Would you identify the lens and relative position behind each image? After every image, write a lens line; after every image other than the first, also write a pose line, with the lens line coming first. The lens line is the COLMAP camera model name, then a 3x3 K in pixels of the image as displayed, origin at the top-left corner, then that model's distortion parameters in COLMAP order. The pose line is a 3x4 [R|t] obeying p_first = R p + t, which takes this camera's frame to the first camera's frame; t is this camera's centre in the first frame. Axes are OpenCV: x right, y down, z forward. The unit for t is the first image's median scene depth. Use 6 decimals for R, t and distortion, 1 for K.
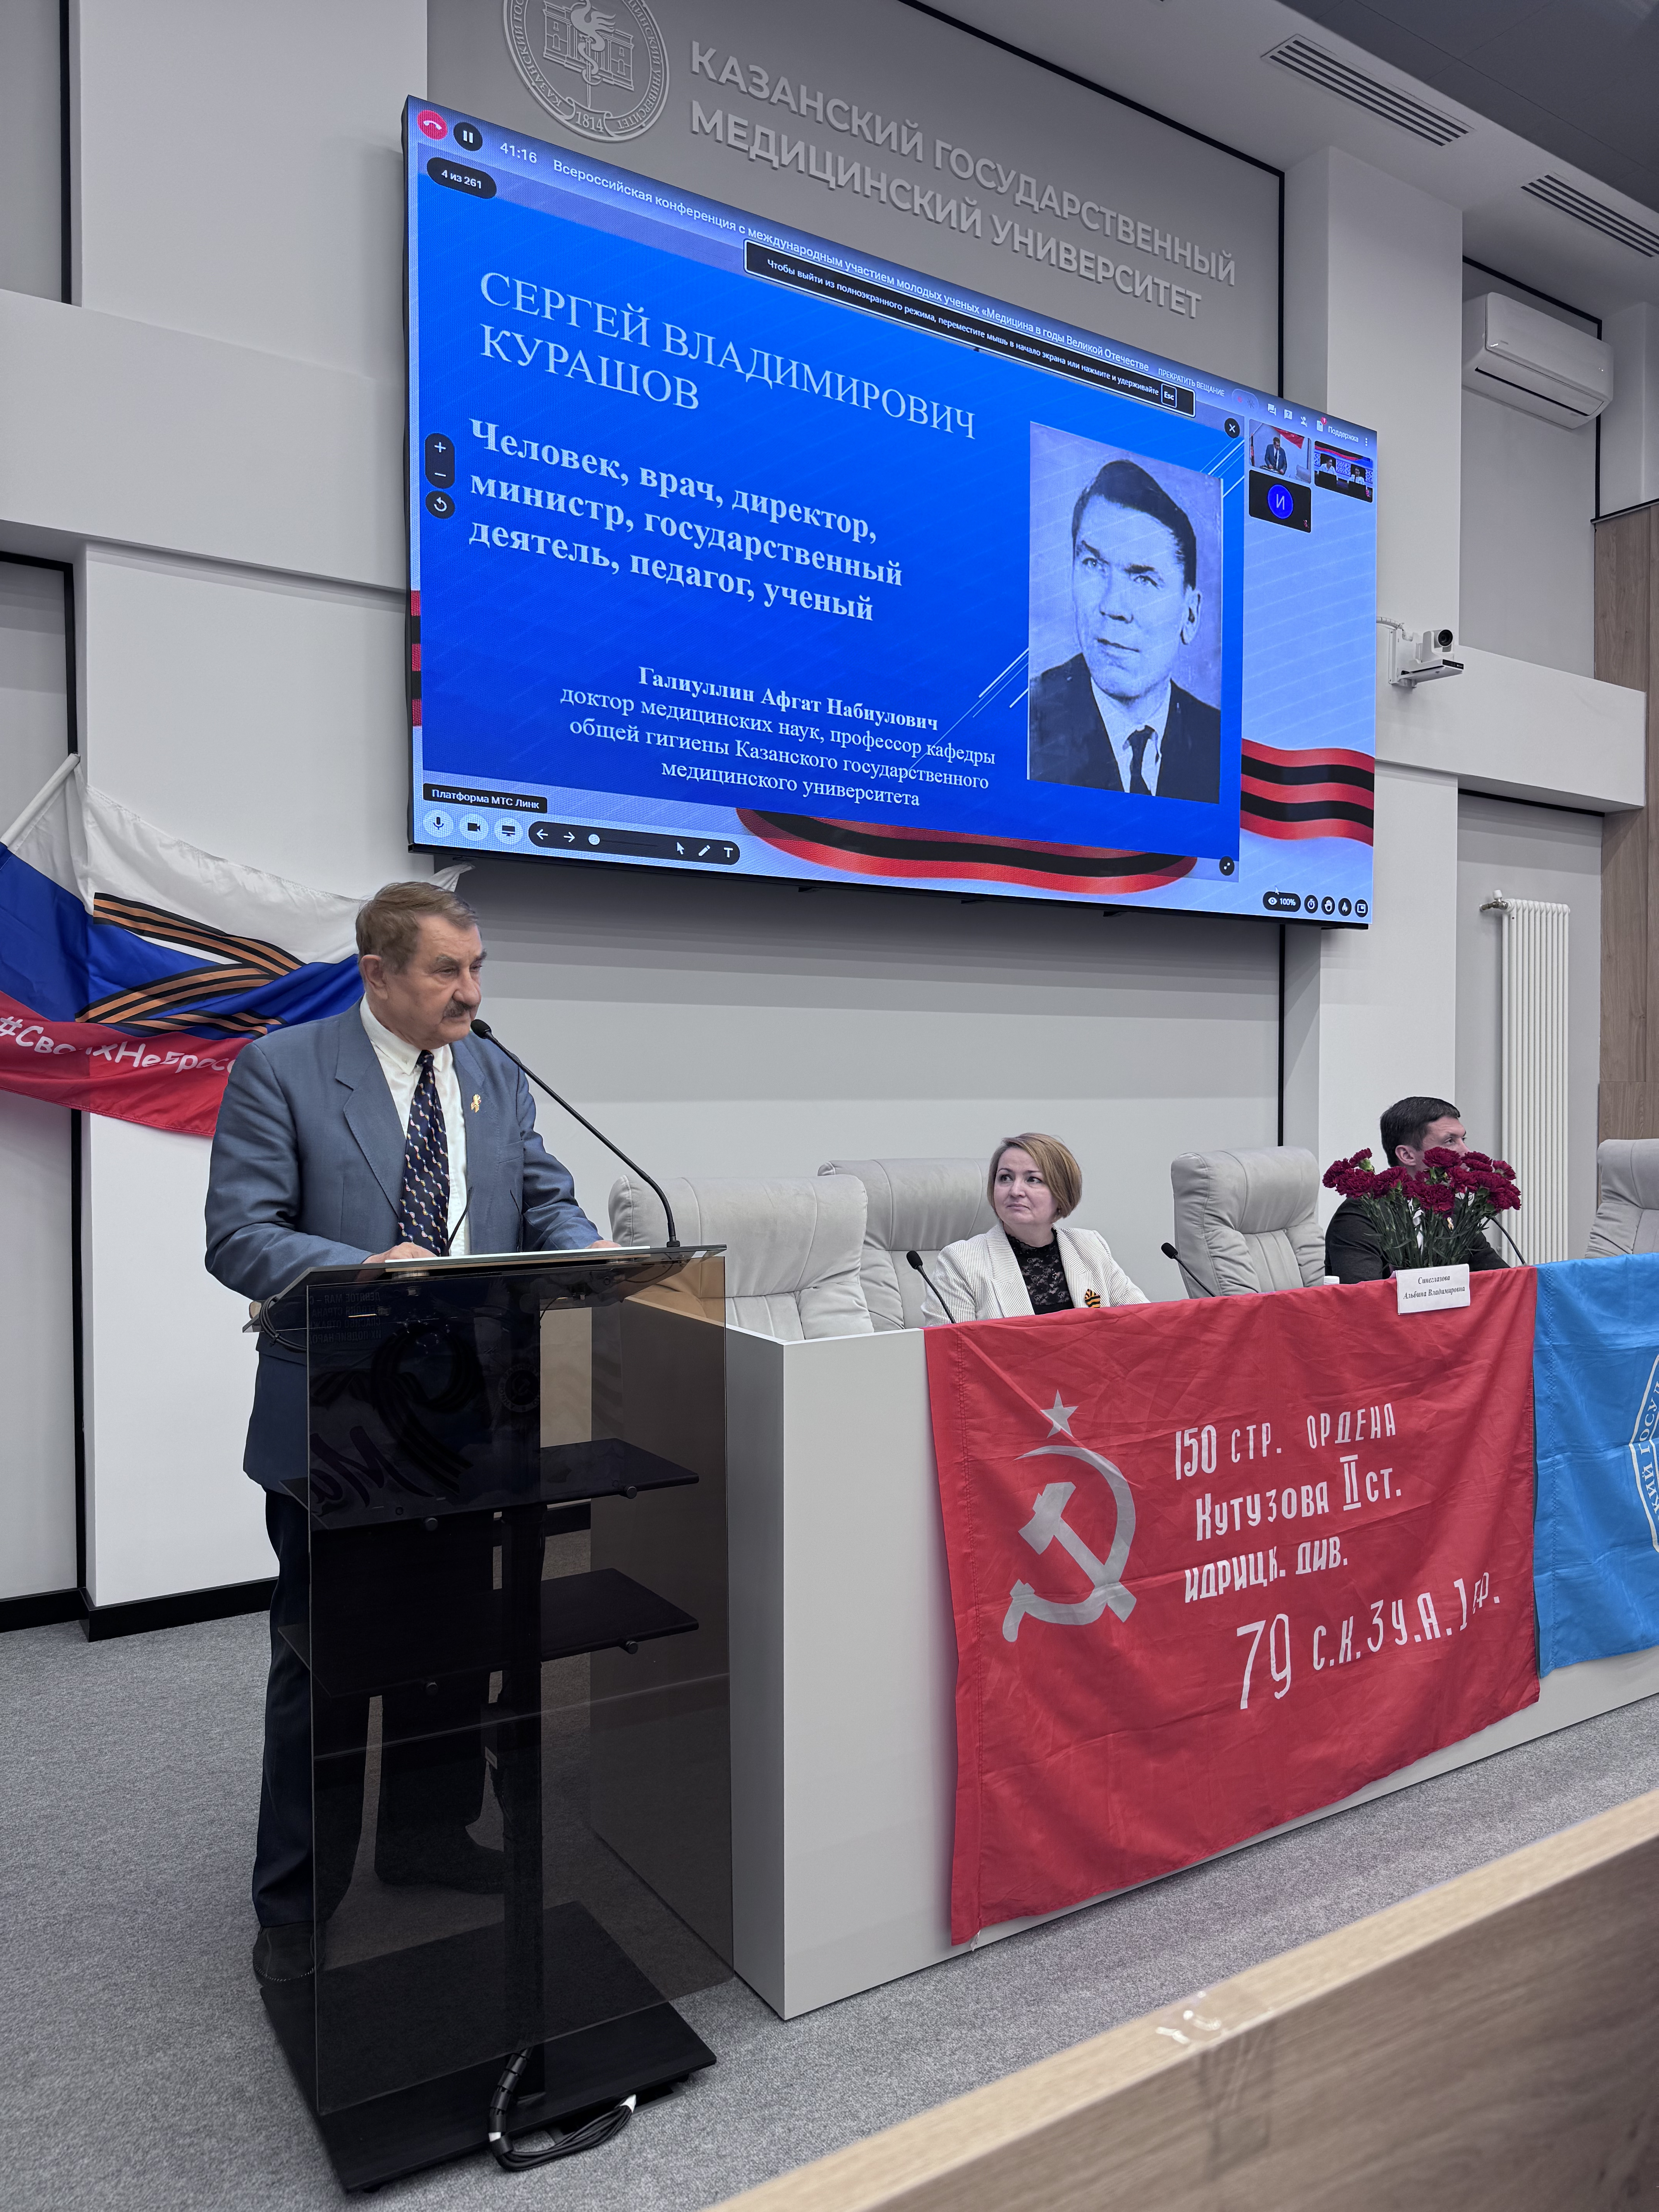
lens RADIAL K [[1562.9, 0, 845.9], [0, 1562.9, 1103.8], [0, 0, 1]] dist [0.047922, -0.052765]
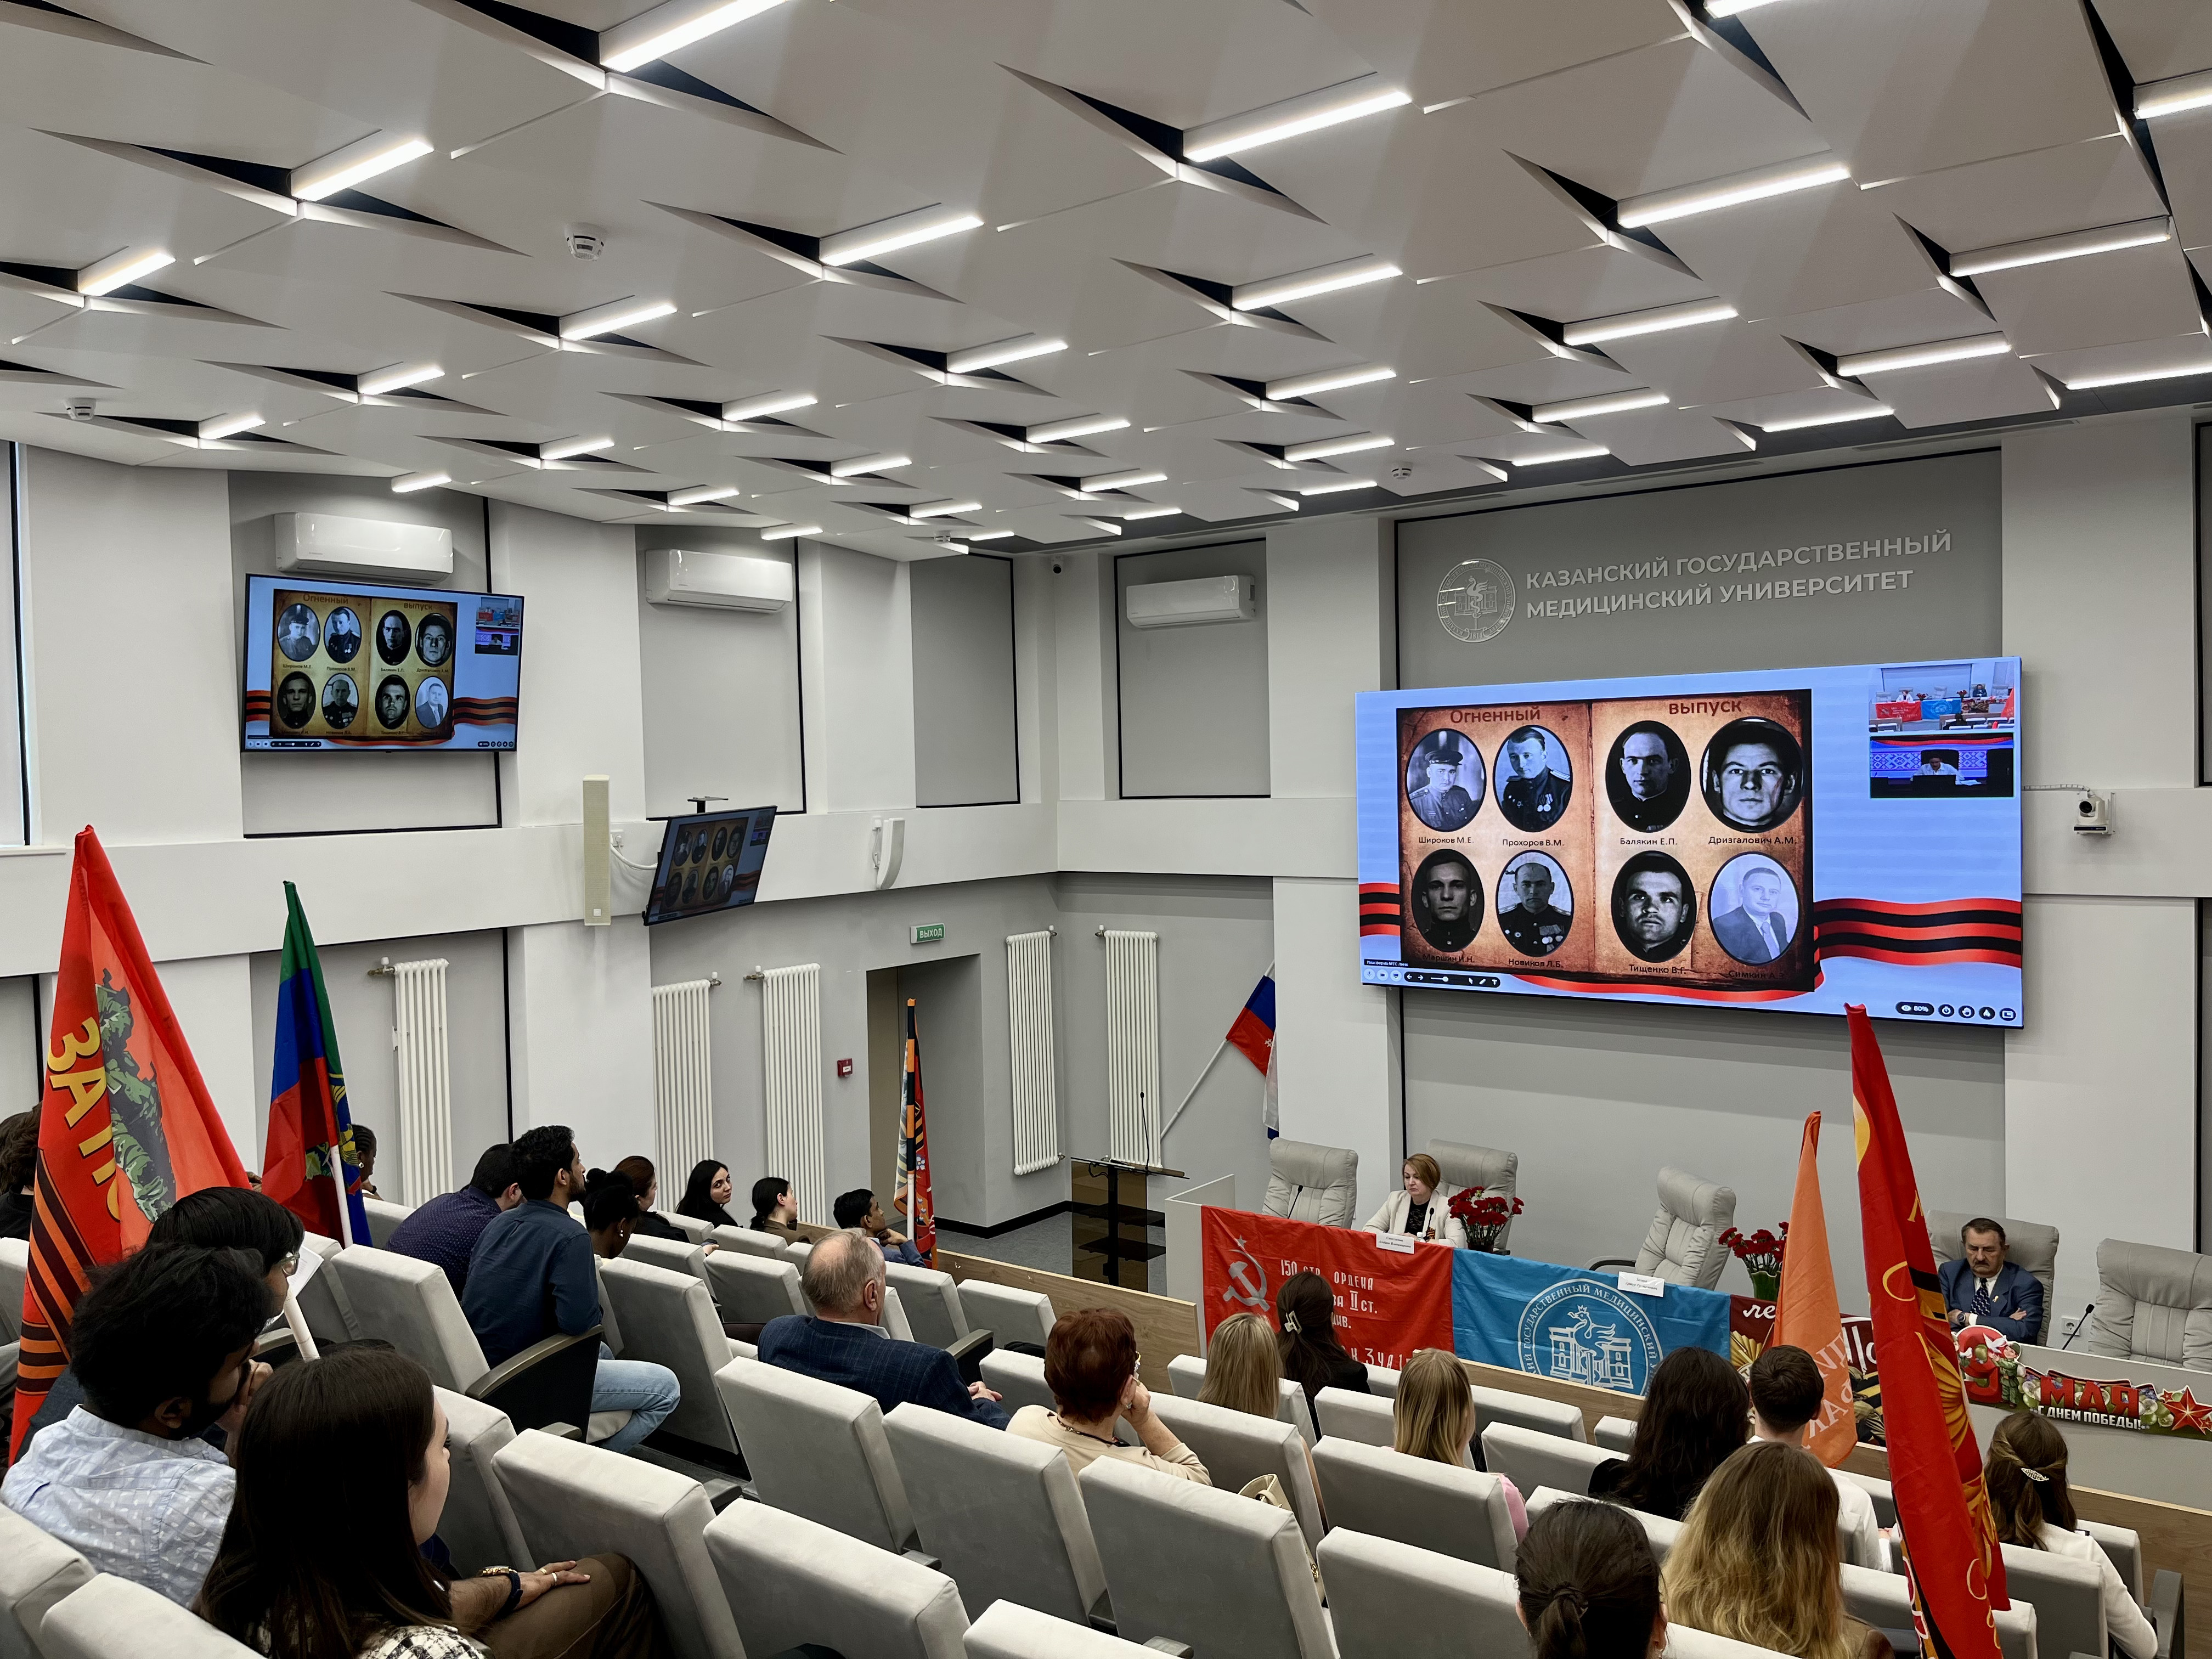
lens RADIAL K [[1652.0, 0, 1095.8], [0, 1652.0, 824.6], [0, 0, 1]] dist [0.032505, -0.051788]
pose [[0.335876, 0.020728, -0.941678, 2.631021], [0.007502, 0.999667, 0.024680, -0.615783], [0.941876, -0.015354, 0.335609, -0.376135]]
